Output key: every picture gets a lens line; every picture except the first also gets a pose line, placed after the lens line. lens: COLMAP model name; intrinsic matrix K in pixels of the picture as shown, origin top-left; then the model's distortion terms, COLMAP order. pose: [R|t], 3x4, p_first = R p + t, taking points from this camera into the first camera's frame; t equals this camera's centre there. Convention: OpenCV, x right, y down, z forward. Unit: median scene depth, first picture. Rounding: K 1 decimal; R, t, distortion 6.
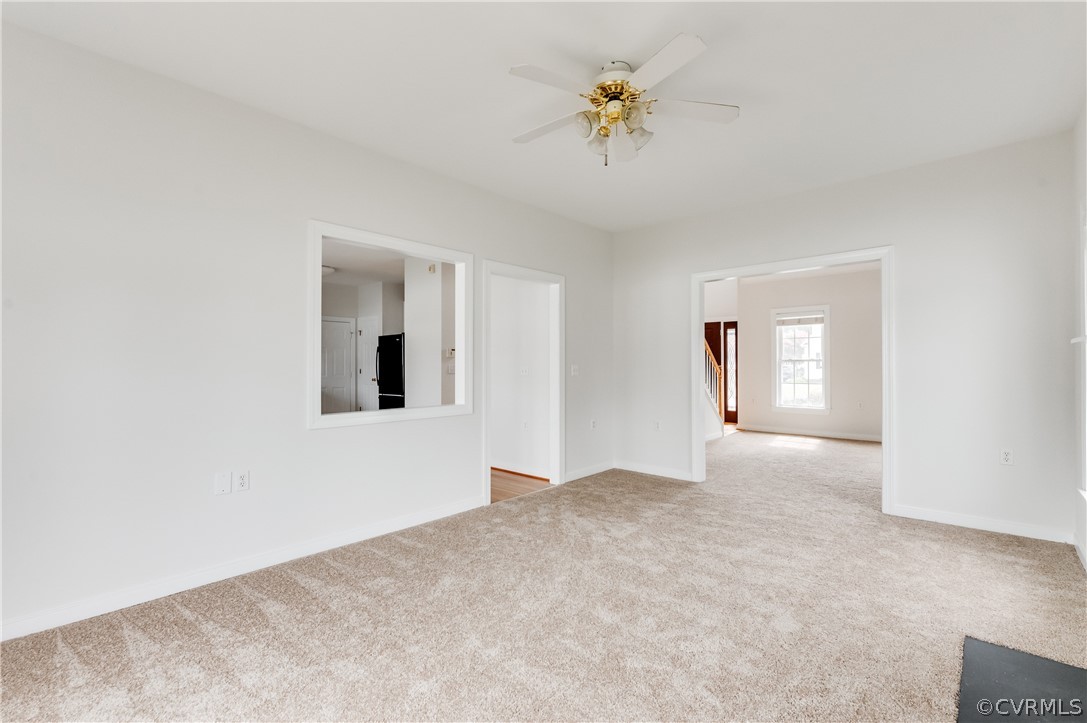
lens RADIAL K [[482.4, 0, 553.3], [0, 482.4, 360.0], [0, 0, 1]] dist [0.001646, -0.000875]
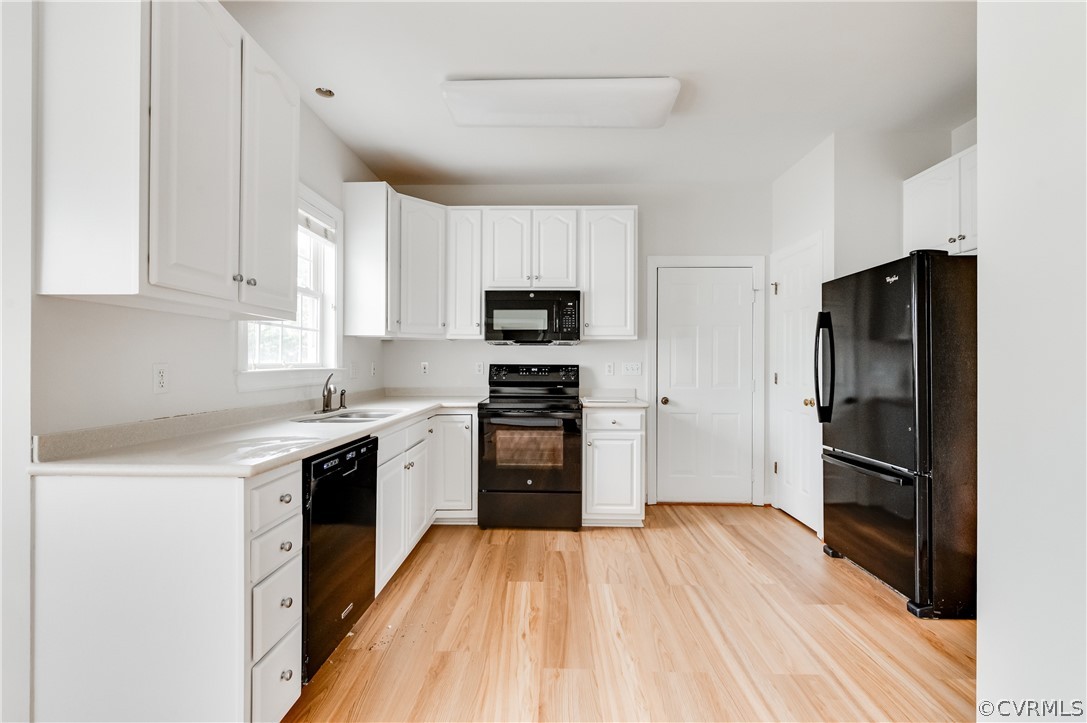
lens RADIAL K [[482.4, 0, 532.4], [0, 482.4, 361.0], [0, 0, 1]] dist [0.001646, -0.000875]
pose [[0.627235, 0.002059, -0.778827, -0.218863], [0.001399, 0.999992, 0.003771, 0.006127], [0.778828, -0.003455, 0.627227, 0.609466]]
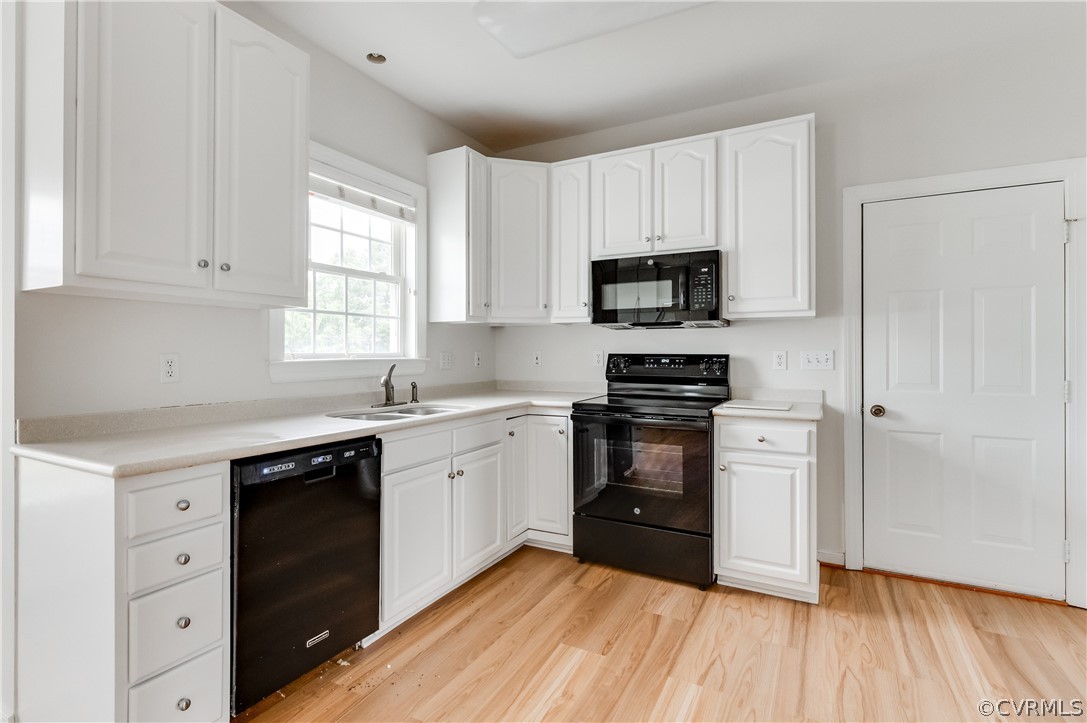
lens RADIAL K [[529.2, 0, 508.9], [0, 529.2, 349.6], [0, 0, 1]] dist [0.004891, -0.003865]
pose [[0.187293, -0.001066, -0.982304, -0.223255], [0.007190, 0.999974, 0.000286, 0.007050], [0.982278, -0.007117, 0.187296, 0.719442]]
